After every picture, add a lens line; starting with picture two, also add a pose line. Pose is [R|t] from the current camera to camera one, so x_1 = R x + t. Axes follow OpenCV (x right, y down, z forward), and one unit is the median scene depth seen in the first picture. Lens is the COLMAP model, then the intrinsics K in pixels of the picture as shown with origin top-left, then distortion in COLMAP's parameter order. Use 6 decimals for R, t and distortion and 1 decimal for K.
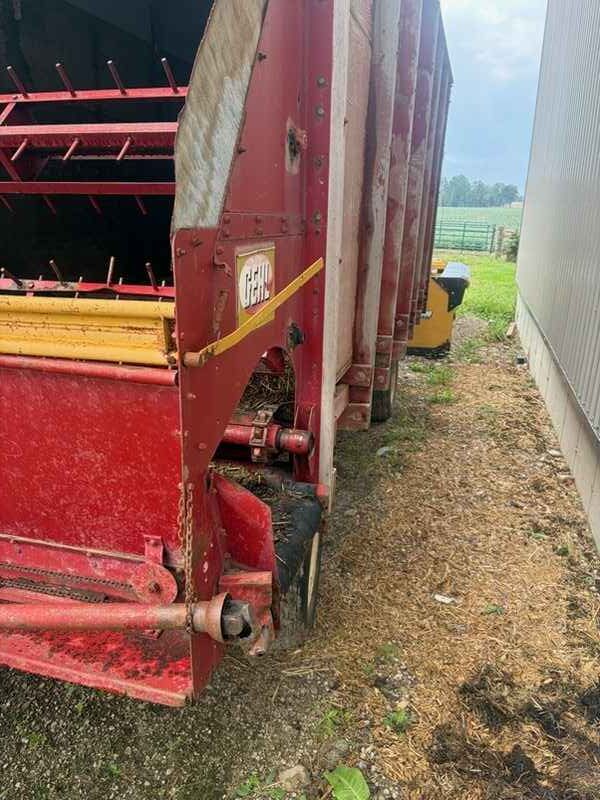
lens RADIAL K [[581.4, 0, 300.0], [0, 581.4, 400.0], [0, 0, 1]] dist [0.038697, -0.040895]
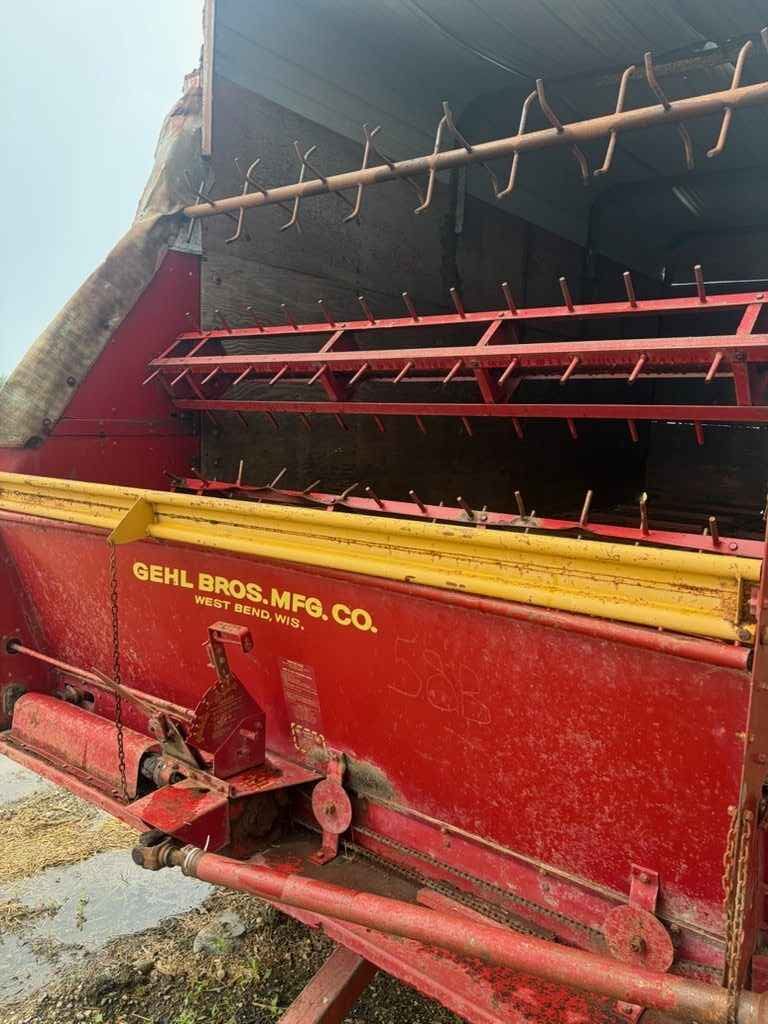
lens RADIAL K [[744.2, 0, 384.0], [0, 744.2, 512.0], [0, 0, 1]] dist [0.038697, -0.040895]
pose [[0.927612, 0.063900, -0.368040, -0.238206], [-0.135661, 0.975617, -0.172531, 0.005391], [0.348042, 0.209970, 0.913663, -0.059349]]
